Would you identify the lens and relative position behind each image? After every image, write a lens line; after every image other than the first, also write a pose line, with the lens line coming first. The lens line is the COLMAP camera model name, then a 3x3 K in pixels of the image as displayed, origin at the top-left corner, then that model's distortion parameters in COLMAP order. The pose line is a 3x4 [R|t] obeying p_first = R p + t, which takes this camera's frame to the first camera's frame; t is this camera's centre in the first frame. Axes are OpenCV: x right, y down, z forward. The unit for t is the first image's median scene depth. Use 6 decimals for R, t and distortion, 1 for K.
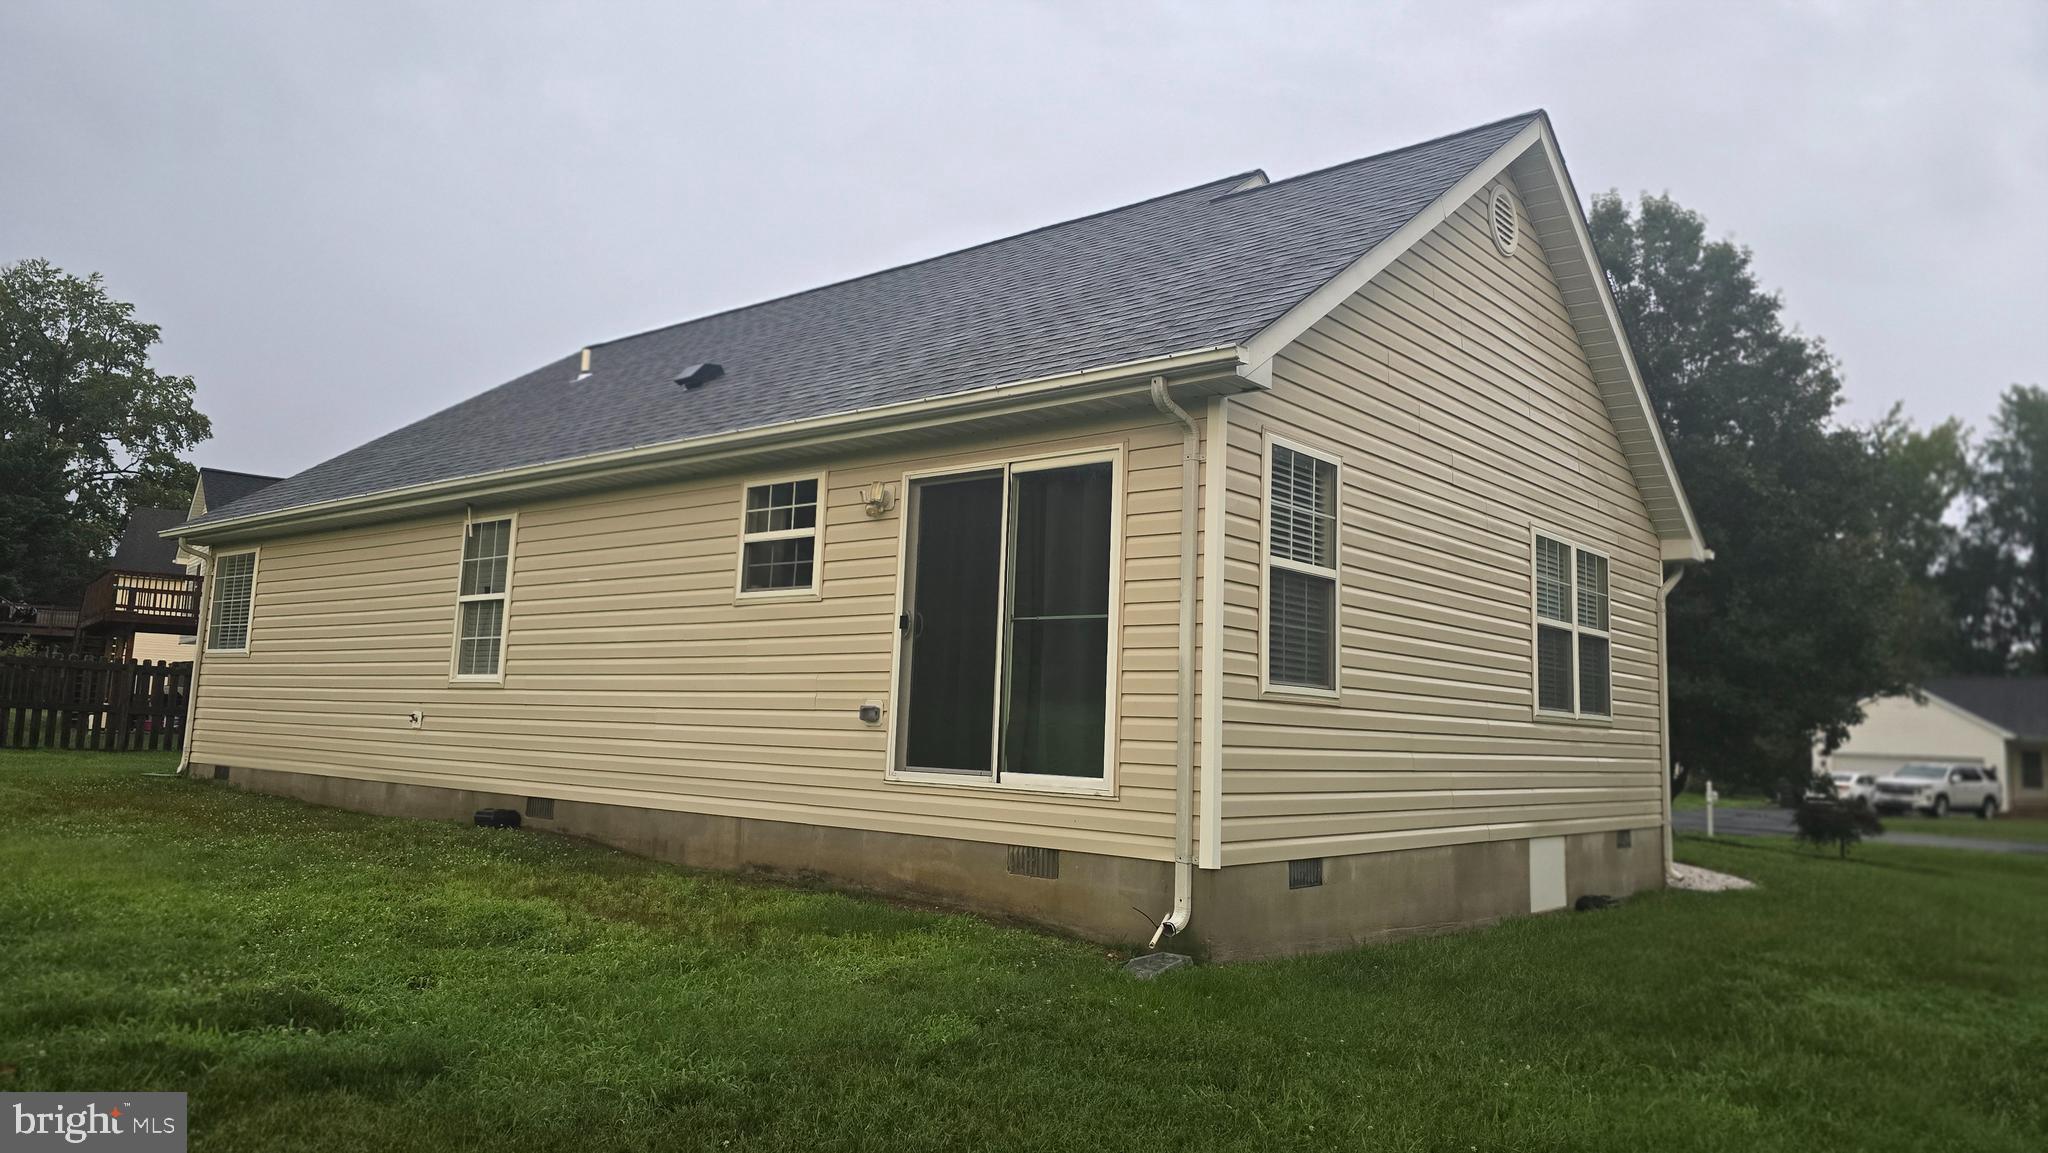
lens RADIAL K [[1402.9, 0, 1024.0], [0, 1402.9, 576.5], [0, 0, 1]] dist [-0.000008, -0.000646]
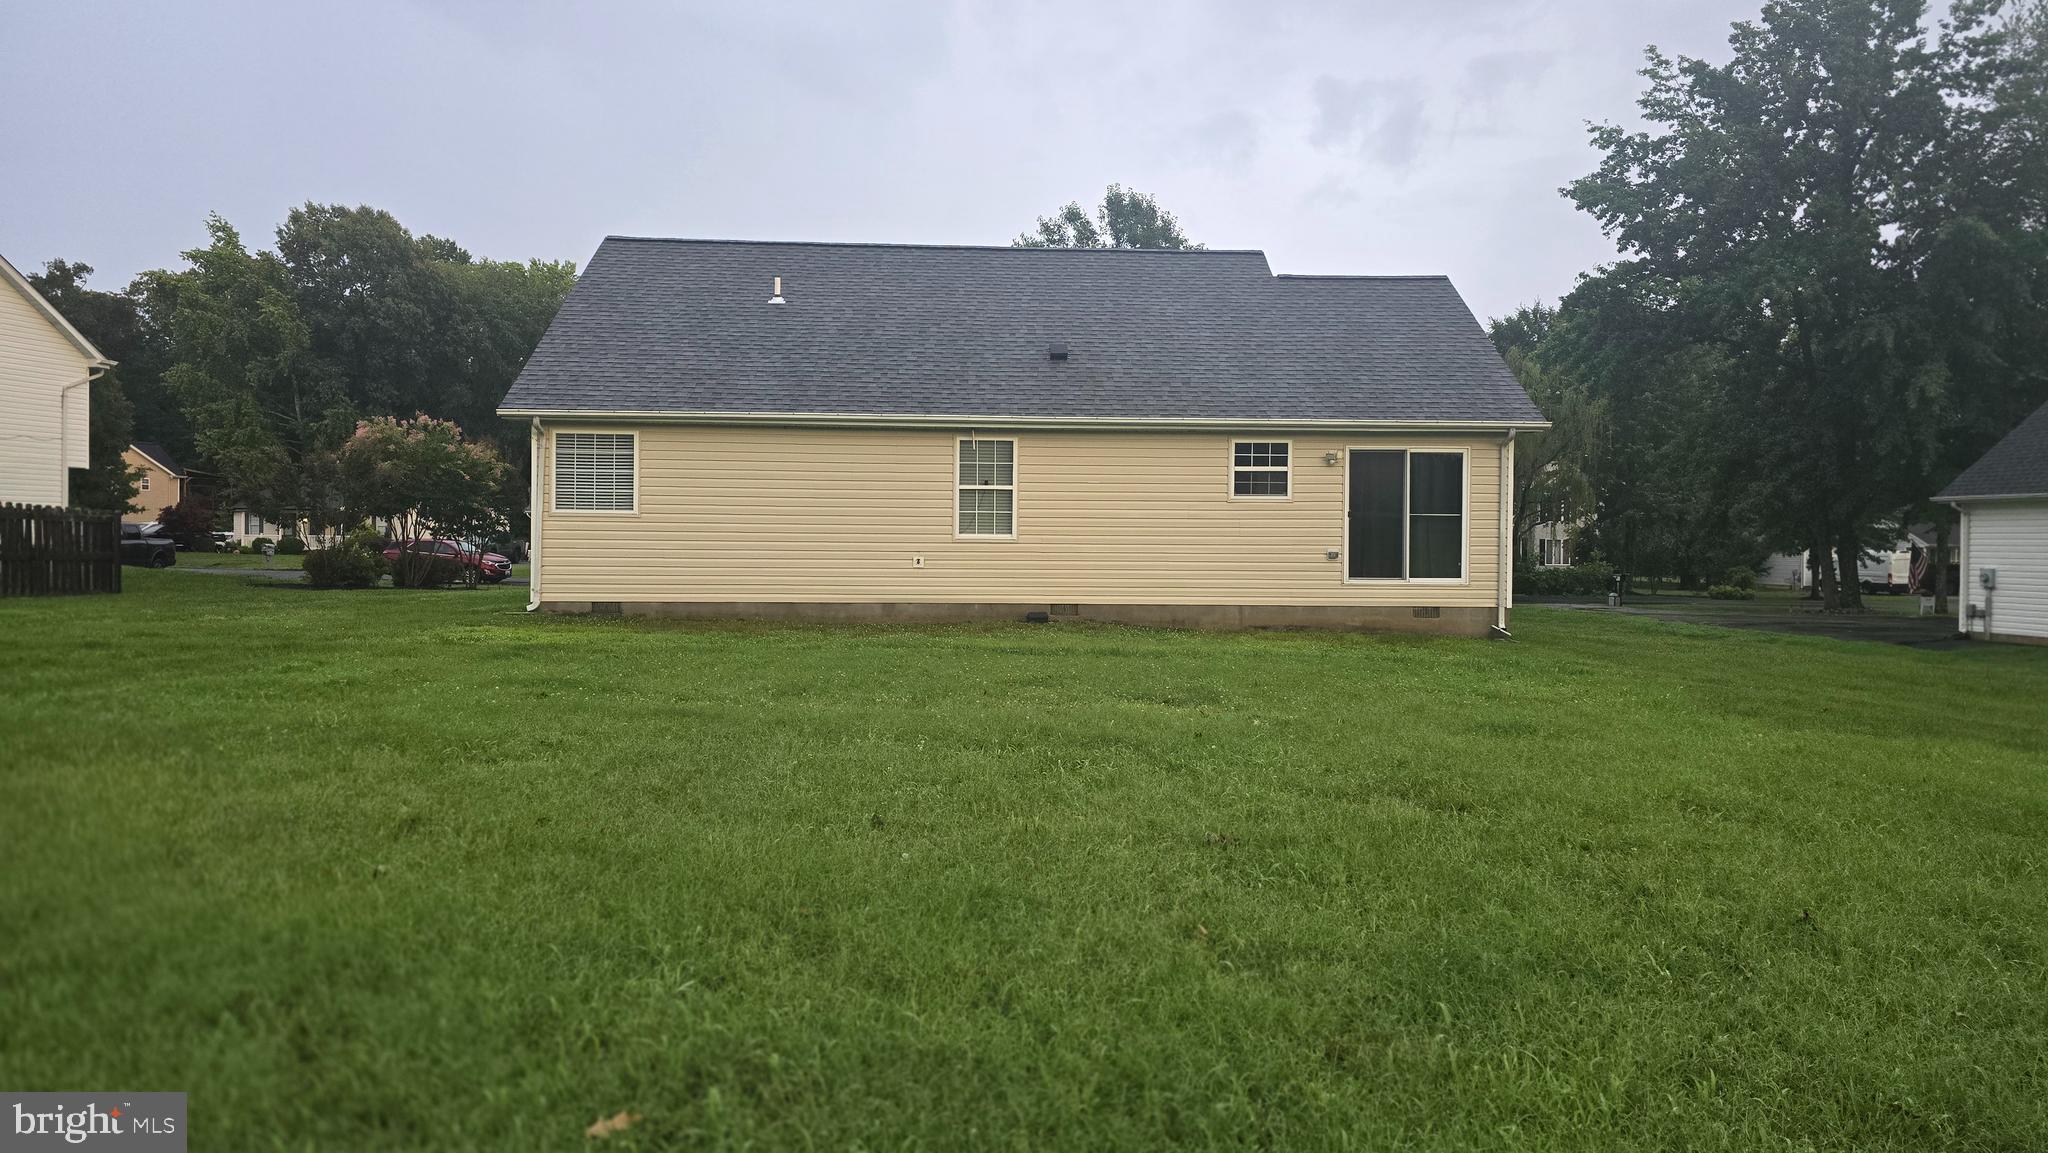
lens RADIAL K [[1337.2, 0, 1024.0], [0, 1337.2, 576.5], [0, 0, 1]] dist [0.061200, -0.000243]
pose [[0.761701, -0.053298, 0.645732, -1.702522], [-0.053900, 0.987944, 0.145123, -0.138585], [-0.645682, -0.145345, 0.749646, -0.267661]]
